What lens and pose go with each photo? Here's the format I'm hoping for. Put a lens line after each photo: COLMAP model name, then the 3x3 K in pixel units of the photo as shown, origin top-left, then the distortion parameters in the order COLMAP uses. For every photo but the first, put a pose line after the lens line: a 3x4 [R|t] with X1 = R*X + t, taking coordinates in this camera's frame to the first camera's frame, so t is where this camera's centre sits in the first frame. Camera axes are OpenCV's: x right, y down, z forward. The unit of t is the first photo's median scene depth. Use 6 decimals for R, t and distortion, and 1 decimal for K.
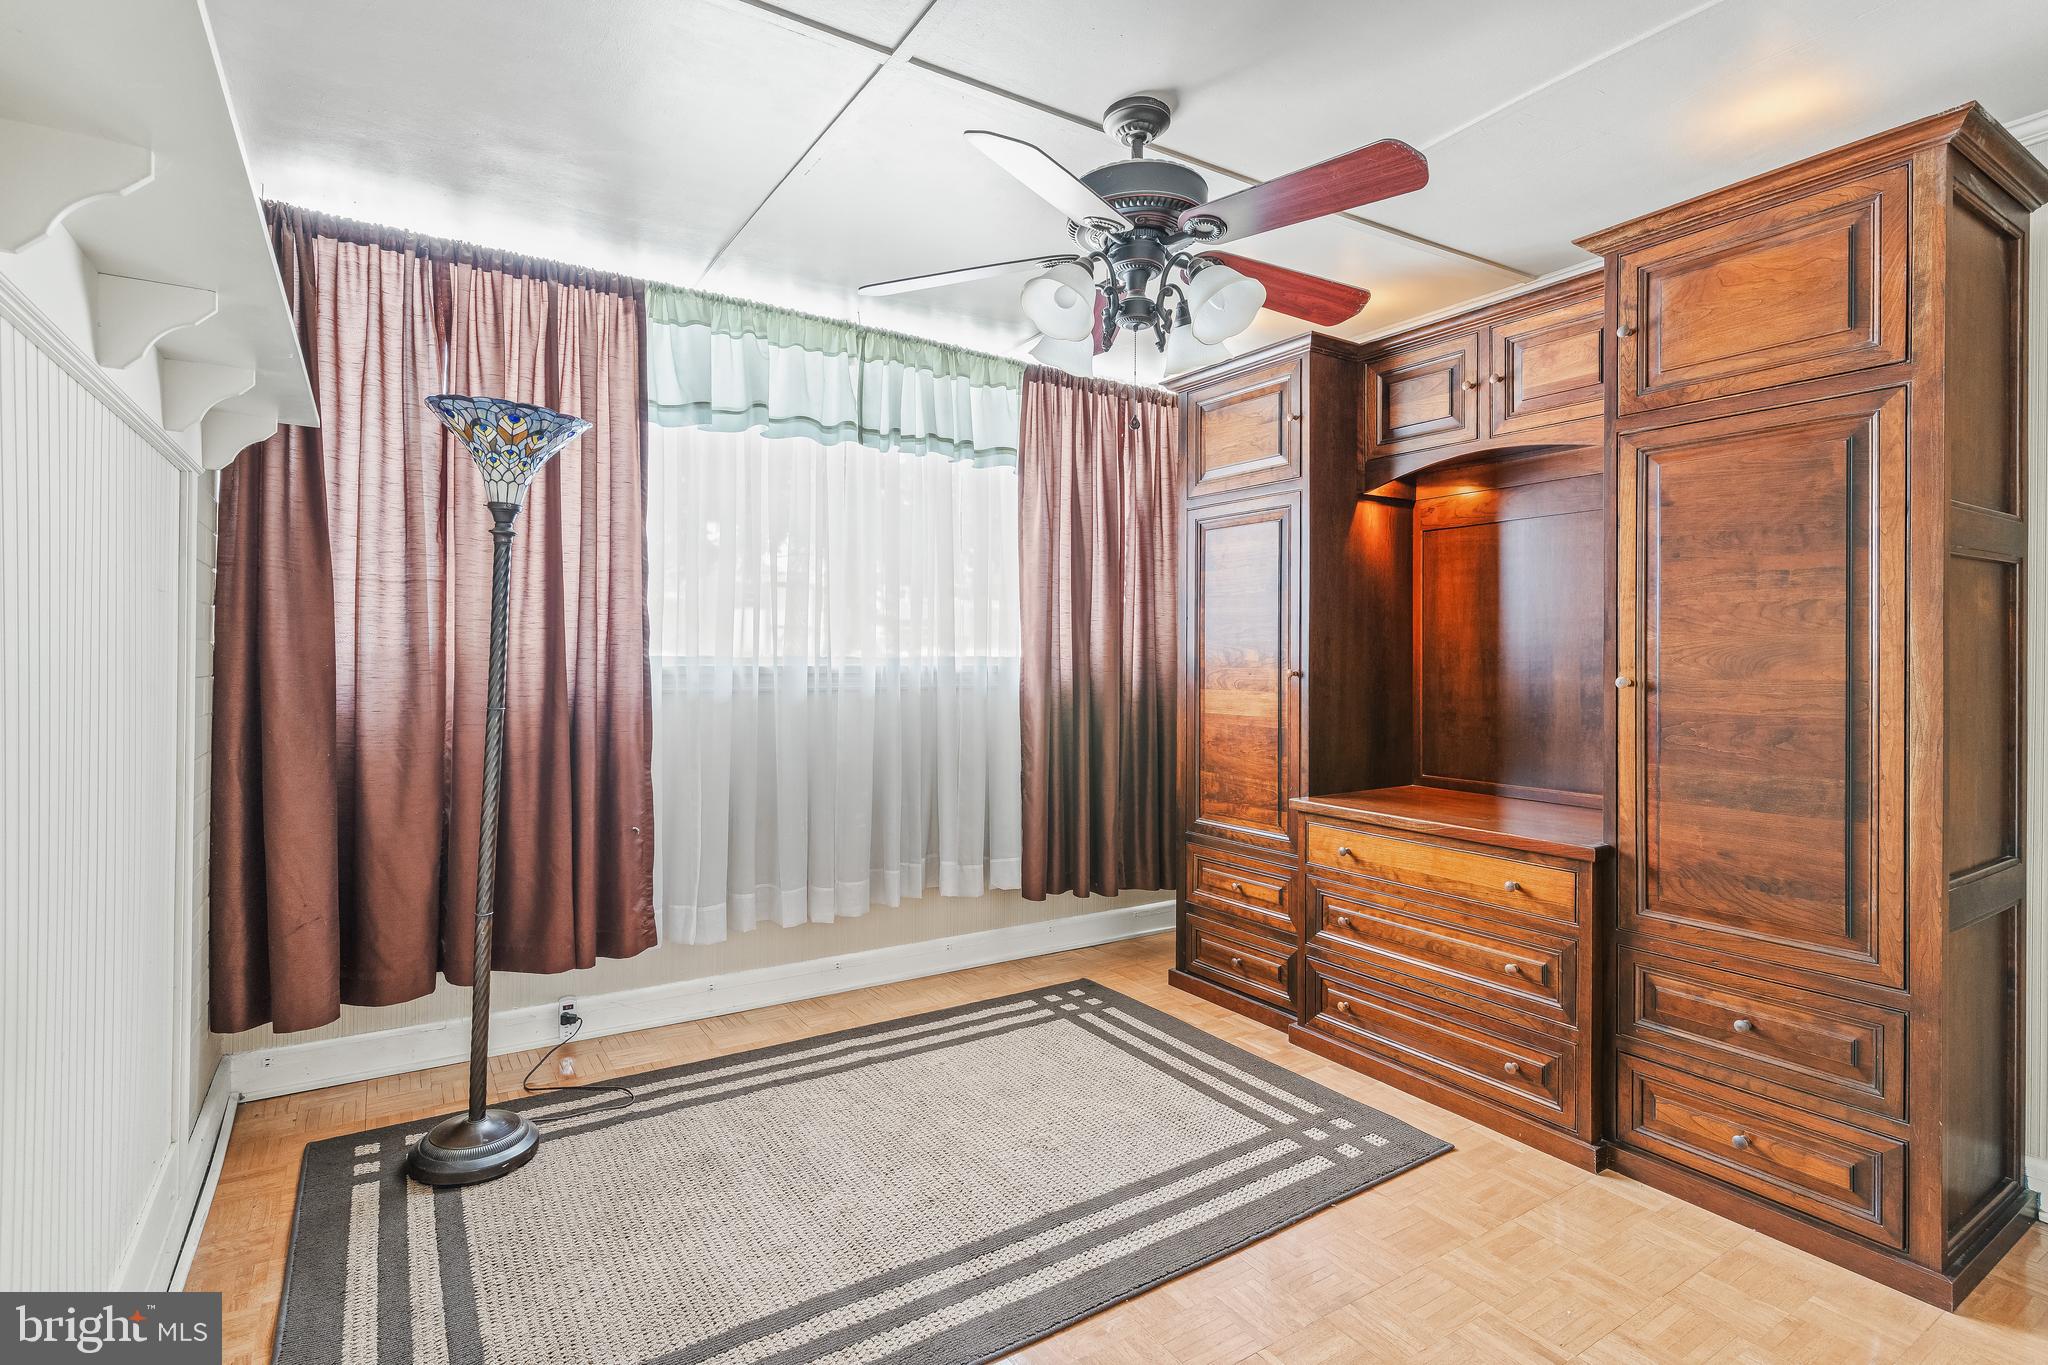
lens RADIAL K [[970.8, 0, 981.3], [0, 970.8, 660.9], [0, 0, 1]] dist [0.004096, -0.001513]
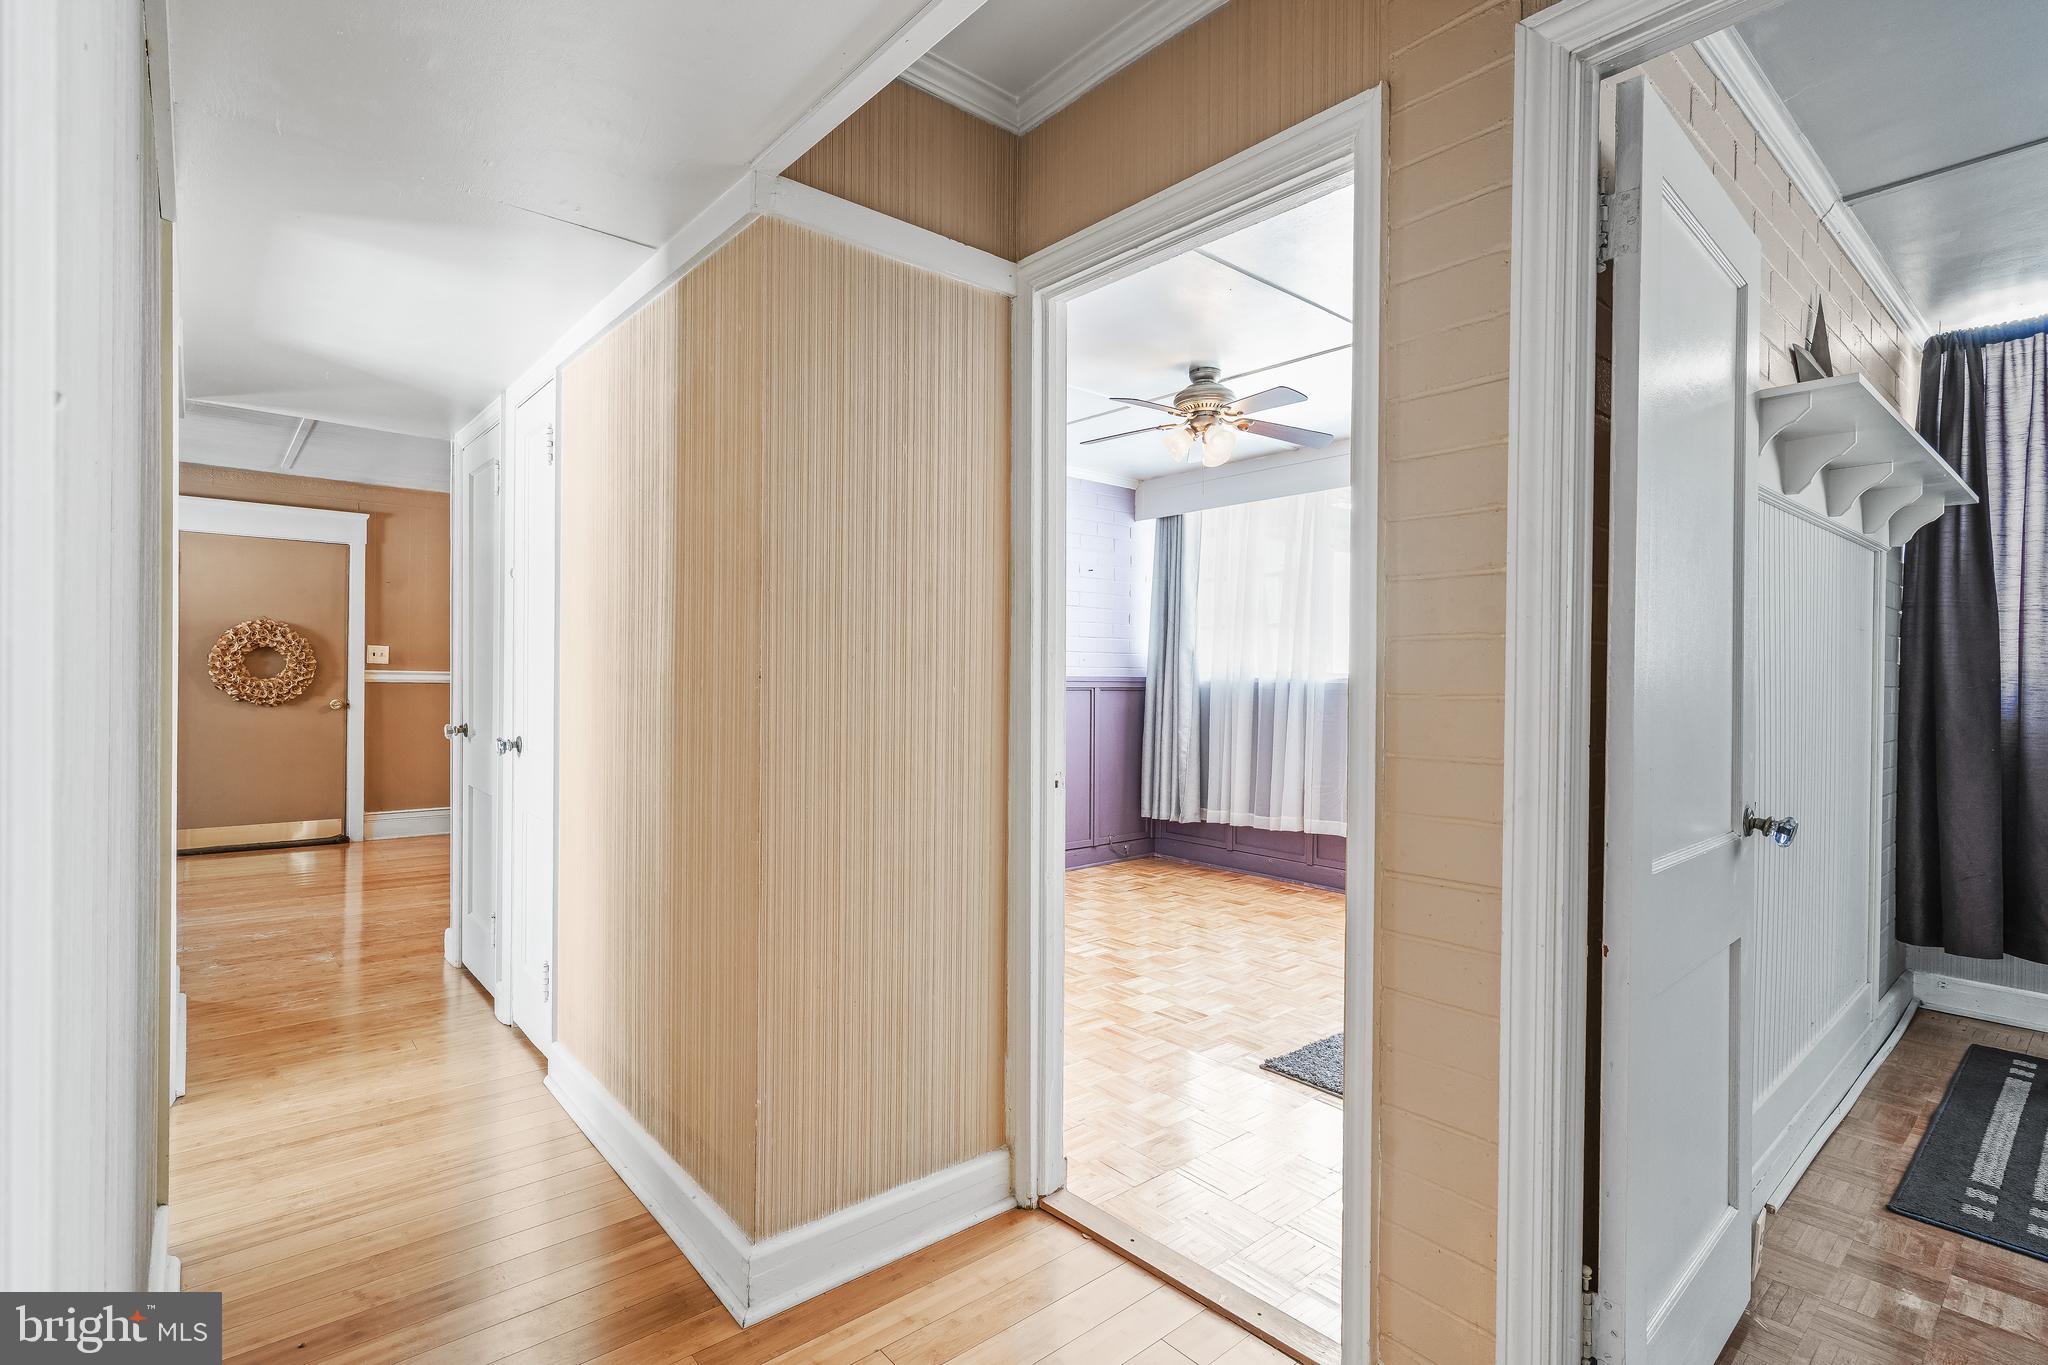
lens RADIAL K [[970.8, 0, 1039.5], [0, 970.8, 678.3], [0, 0, 1]] dist [0.004096, -0.001513]
pose [[0.168180, -0.000922, -0.985756, 0.386874], [-0.005742, 0.999982, -0.001915, 0.012717], [0.985740, 0.005982, 0.168172, -0.460406]]
